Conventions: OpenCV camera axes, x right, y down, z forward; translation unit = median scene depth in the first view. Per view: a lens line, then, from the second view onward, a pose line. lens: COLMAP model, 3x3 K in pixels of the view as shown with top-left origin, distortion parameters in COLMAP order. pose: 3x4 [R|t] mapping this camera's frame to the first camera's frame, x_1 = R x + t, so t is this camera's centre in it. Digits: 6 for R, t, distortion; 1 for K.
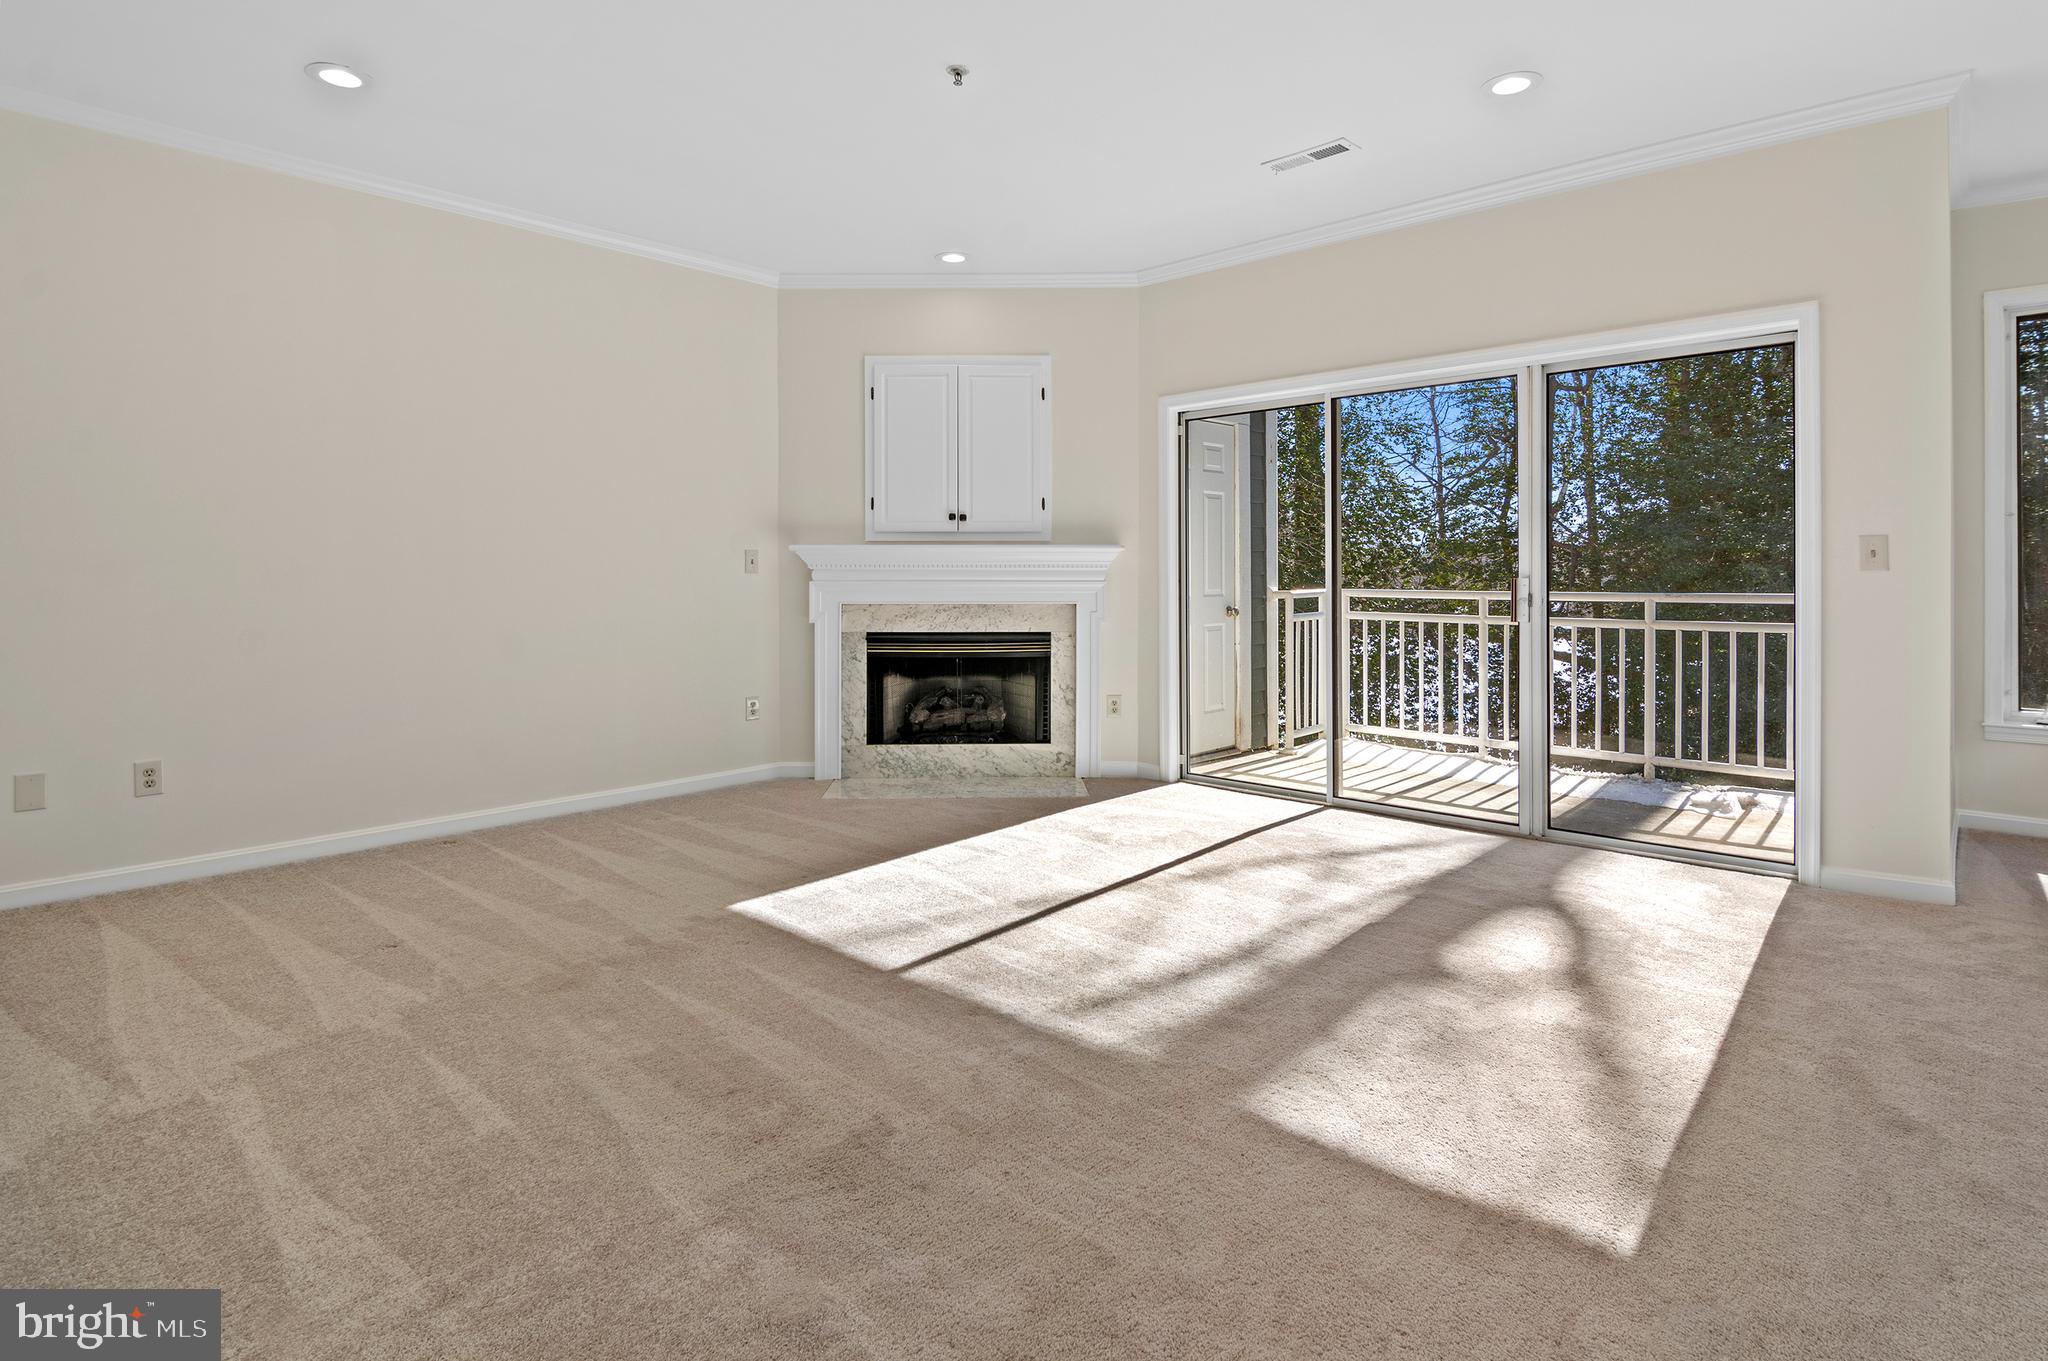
lens RADIAL K [[1015.5, 0, 1020.4], [0, 1015.5, 575.4], [0, 0, 1]] dist [0.000269, -0.000242]
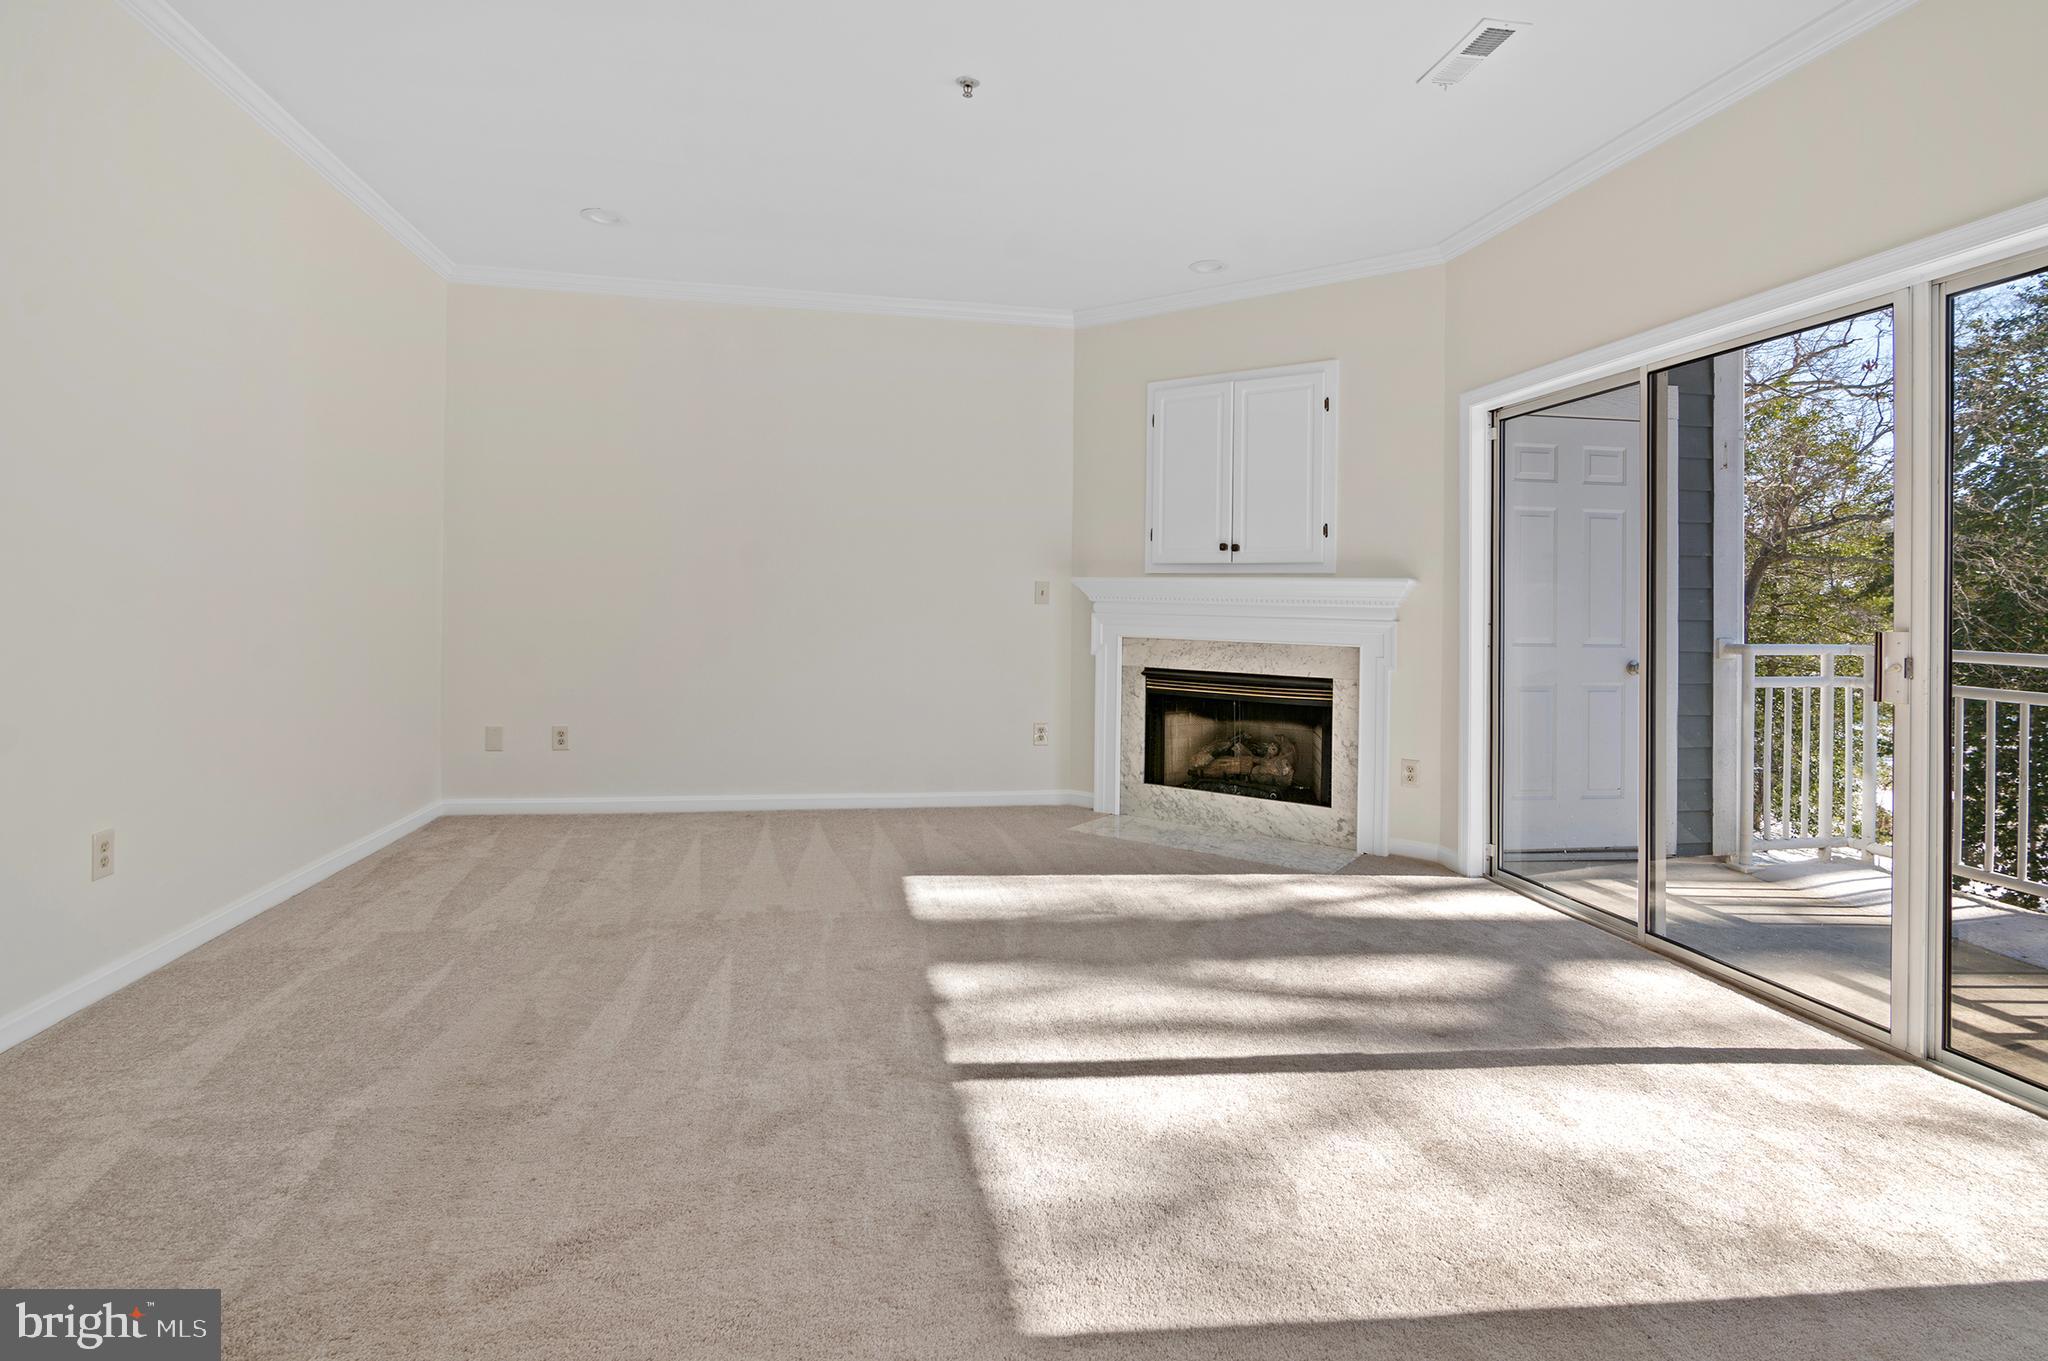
lens RADIAL K [[1008.0, 0, 1025.8], [0, 1008.0, 594.5], [0, 0, 1]] dist [-0.002823, -0.001008]
pose [[0.813601, 0.011300, -0.581314, 0.314782], [-0.023370, 0.999639, -0.013277, 0.002137], [0.580954, 0.024387, 0.813571, 0.149578]]
